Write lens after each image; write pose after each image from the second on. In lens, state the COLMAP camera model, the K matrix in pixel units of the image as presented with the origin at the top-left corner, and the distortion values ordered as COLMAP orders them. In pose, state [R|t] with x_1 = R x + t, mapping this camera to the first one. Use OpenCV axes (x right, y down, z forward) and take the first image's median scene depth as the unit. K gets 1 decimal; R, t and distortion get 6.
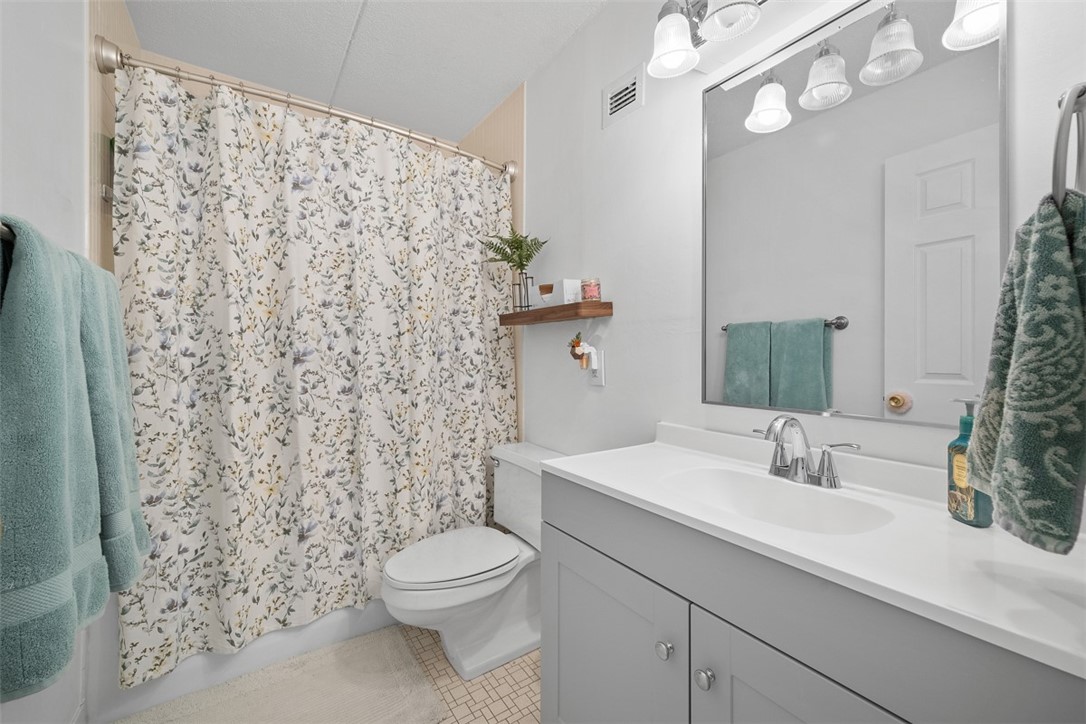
lens RADIAL K [[427.9, 0, 542.0], [0, 427.9, 354.3], [0, 0, 1]] dist [-0.001208, -0.000936]
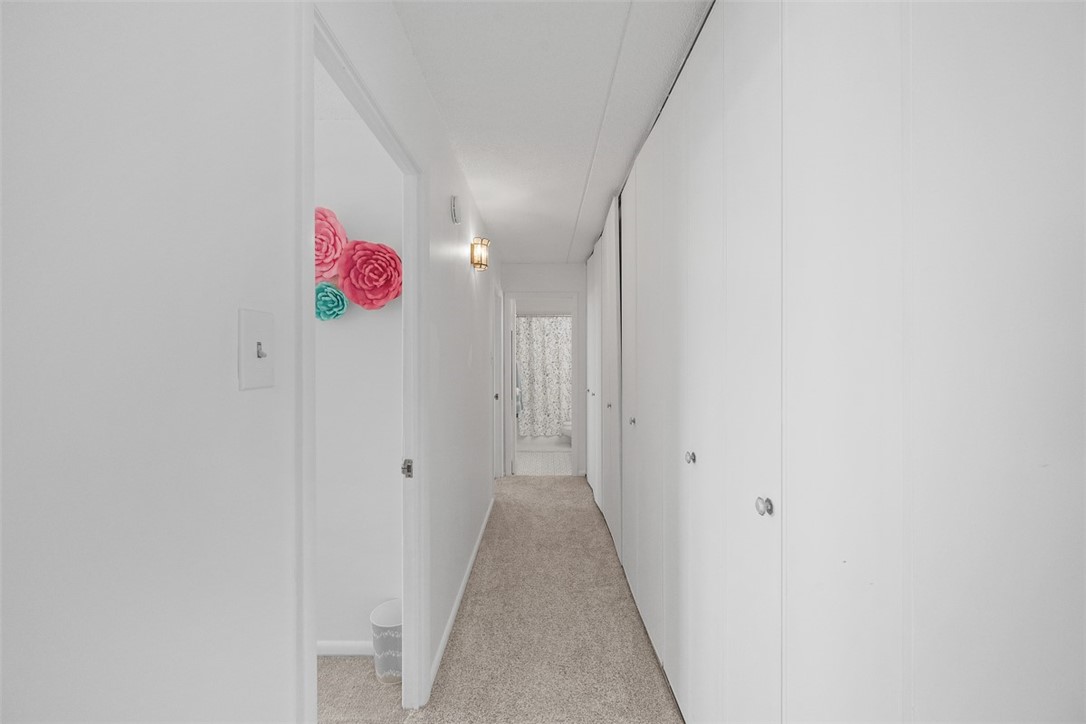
lens RADIAL K [[427.9, 0, 542.6], [0, 427.9, 364.5], [0, 0, 1]] dist [-0.001208, -0.000936]
pose [[0.823815, -0.006344, -0.566823, 1.890736], [0.004840, 0.999980, -0.004157, -0.080087], [0.566838, 0.000681, 0.823829, -2.660516]]
